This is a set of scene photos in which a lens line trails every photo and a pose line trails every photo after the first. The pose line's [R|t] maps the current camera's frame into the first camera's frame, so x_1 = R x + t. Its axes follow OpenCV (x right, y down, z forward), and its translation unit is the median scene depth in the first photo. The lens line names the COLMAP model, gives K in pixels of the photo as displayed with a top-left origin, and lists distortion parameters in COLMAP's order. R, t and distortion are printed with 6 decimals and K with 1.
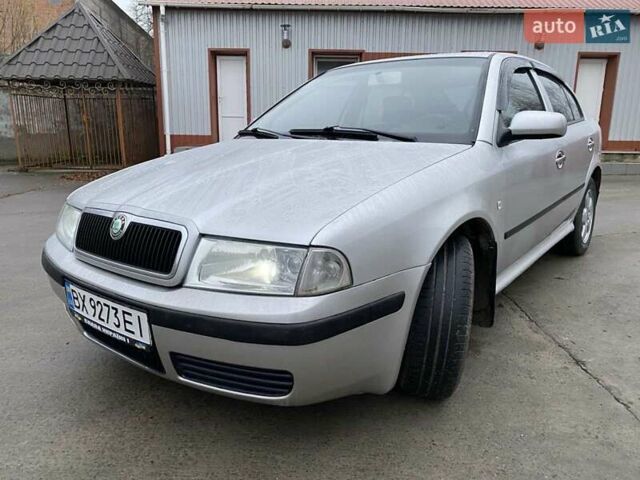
lens RADIAL K [[500.0, 0, 321.5], [0, 500.0, 241.8], [0, 0, 1]] dist [0.047441, -0.052941]
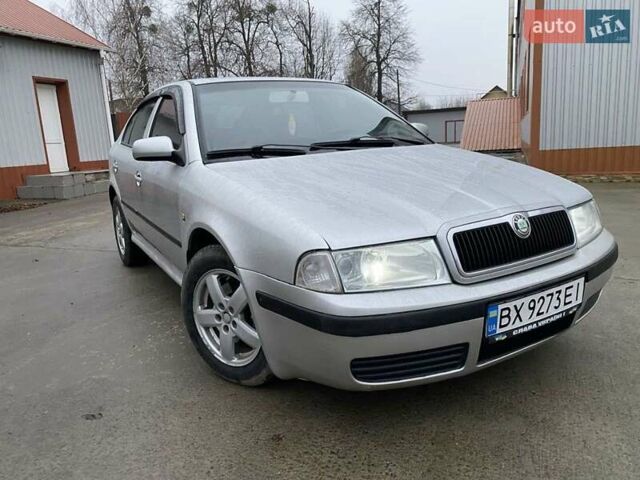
lens RADIAL K [[500.0, 0, 321.5], [0, 500.0, 241.8], [0, 0, 1]] dist [0.047441, -0.052941]
pose [[0.338183, -0.221114, 0.914735, -1.118758], [0.267965, 0.954394, 0.131633, -0.183944], [-0.902124, 0.200601, 0.382010, 0.723048]]
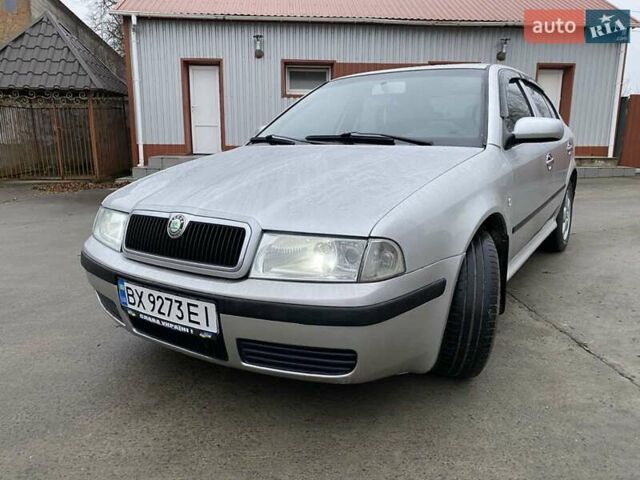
lens RADIAL K [[502.7, 0, 316.2], [0, 502.7, 238.0], [0, 0, 1]] dist [0.062481, -0.072527]
pose [[0.997384, -0.021242, 0.069088, -0.133838], [0.023031, 0.999417, -0.025196, 0.021787], [-0.068513, 0.026721, 0.997292, -0.067731]]
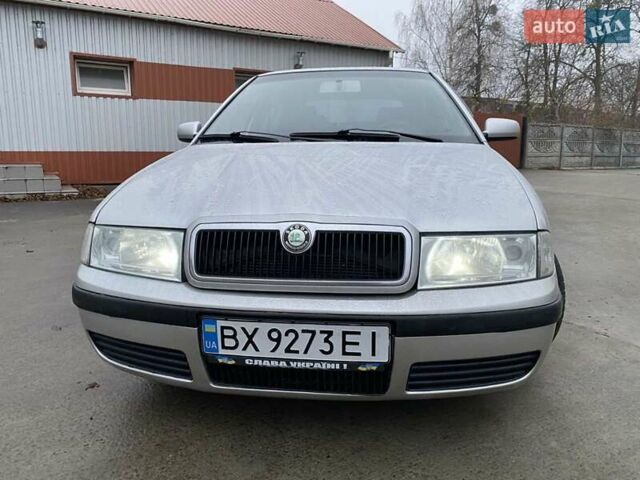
lens RADIAL K [[502.7, 0, 316.2], [0, 502.7, 238.0], [0, 0, 1]] dist [0.062481, -0.072527]
pose [[0.851449, -0.099814, 0.514851, -0.597515], [0.121428, 0.992565, -0.008387, -0.014234], [-0.510186, 0.069658, 0.857238, 0.190059]]
